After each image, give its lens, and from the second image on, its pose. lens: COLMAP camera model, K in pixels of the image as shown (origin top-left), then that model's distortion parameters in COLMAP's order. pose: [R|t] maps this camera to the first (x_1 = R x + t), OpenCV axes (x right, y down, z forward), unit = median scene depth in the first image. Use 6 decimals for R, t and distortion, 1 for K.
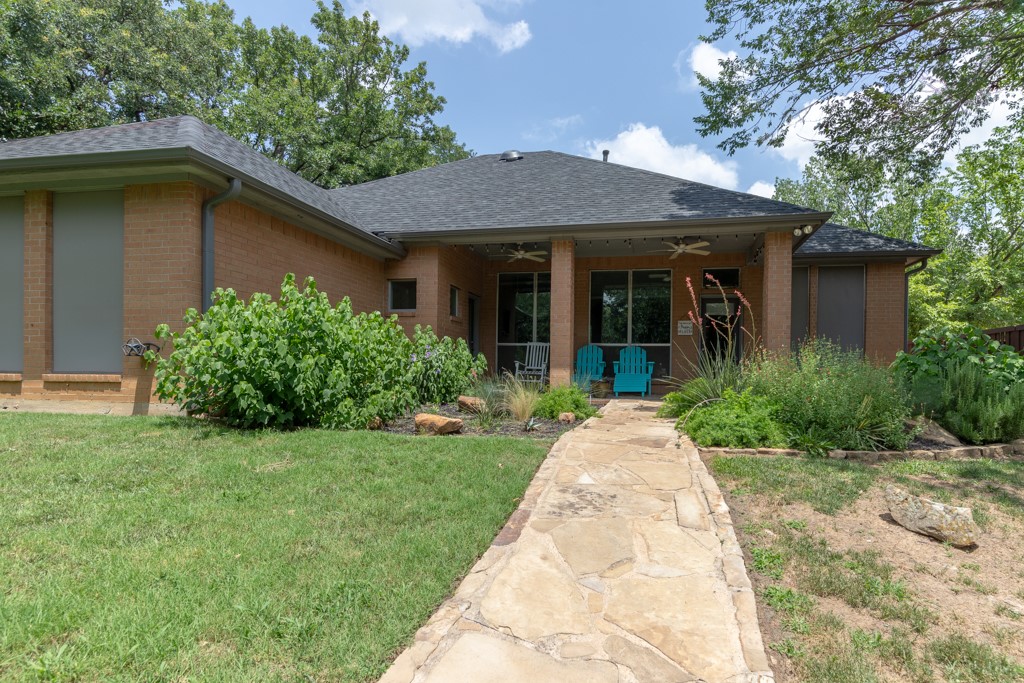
lens RADIAL K [[566.0, 0, 513.5], [0, 566.0, 372.2], [0, 0, 1]] dist [0.001069, -0.000272]
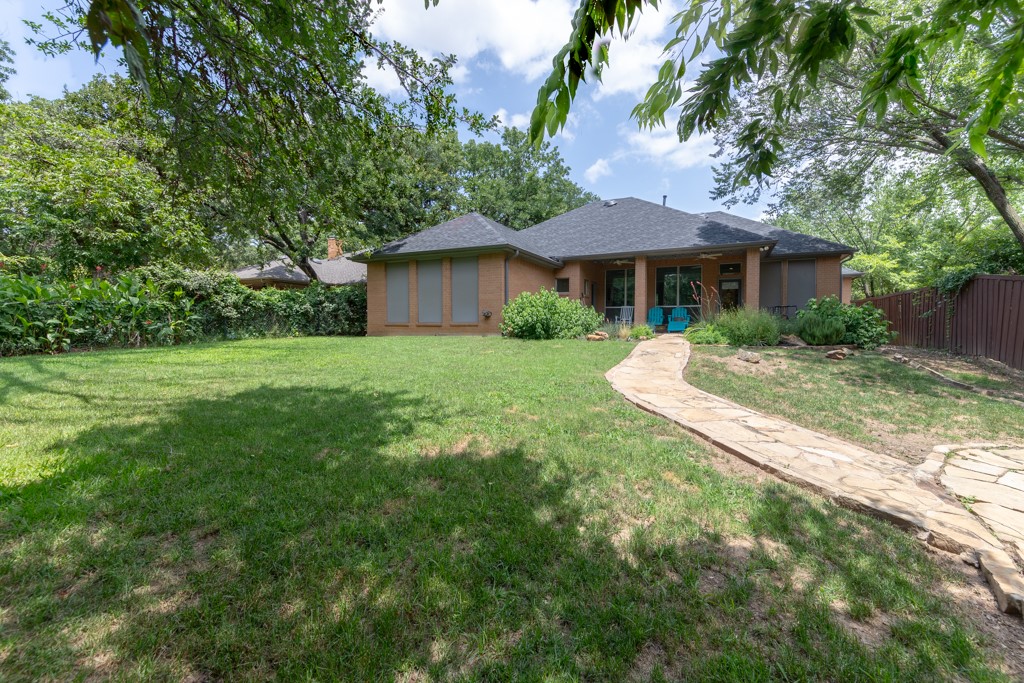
lens RADIAL K [[437.4, 0, 523.1], [0, 437.4, 334.0], [0, 0, 1]] dist [0.019806, -0.009567]
pose [[0.985093, -0.008563, -0.171807, -0.060323], [0.011434, 0.999811, 0.015730, 0.017639], [0.171640, -0.017460, 0.985005, -0.634411]]
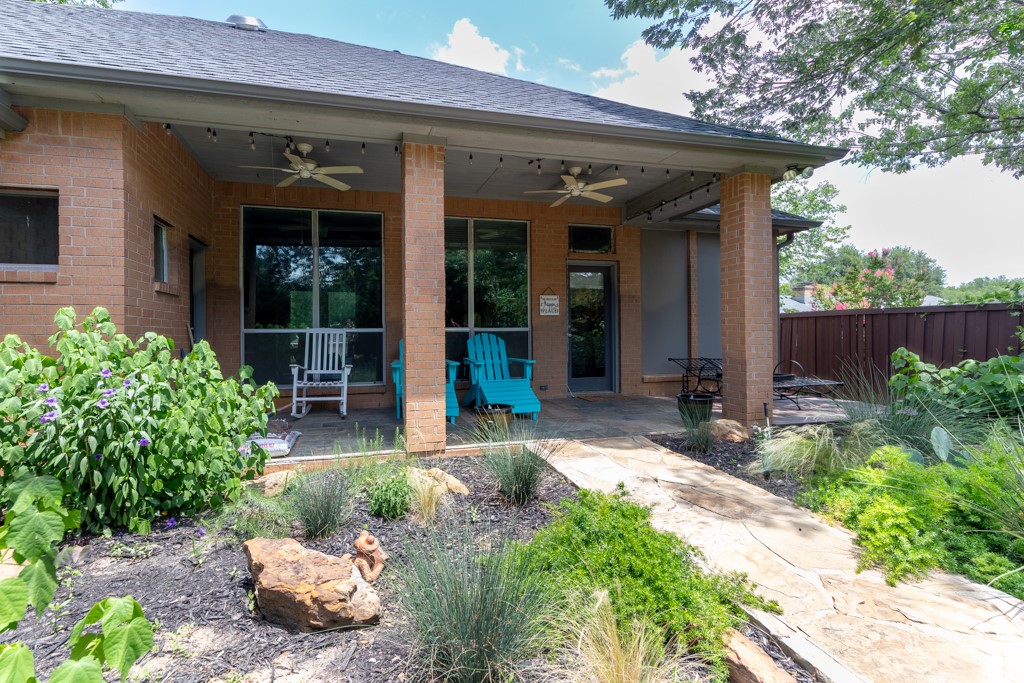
lens RADIAL K [[538.9, 0, 512.0], [0, 538.9, 326.4], [0, 0, 1]] dist [0.016766, -0.000753]
pose [[0.860797, -0.019151, 0.508589, -0.089461], [0.021697, 0.999764, 0.000924, -0.060016], [-0.508486, 0.010240, 0.861009, 0.490001]]
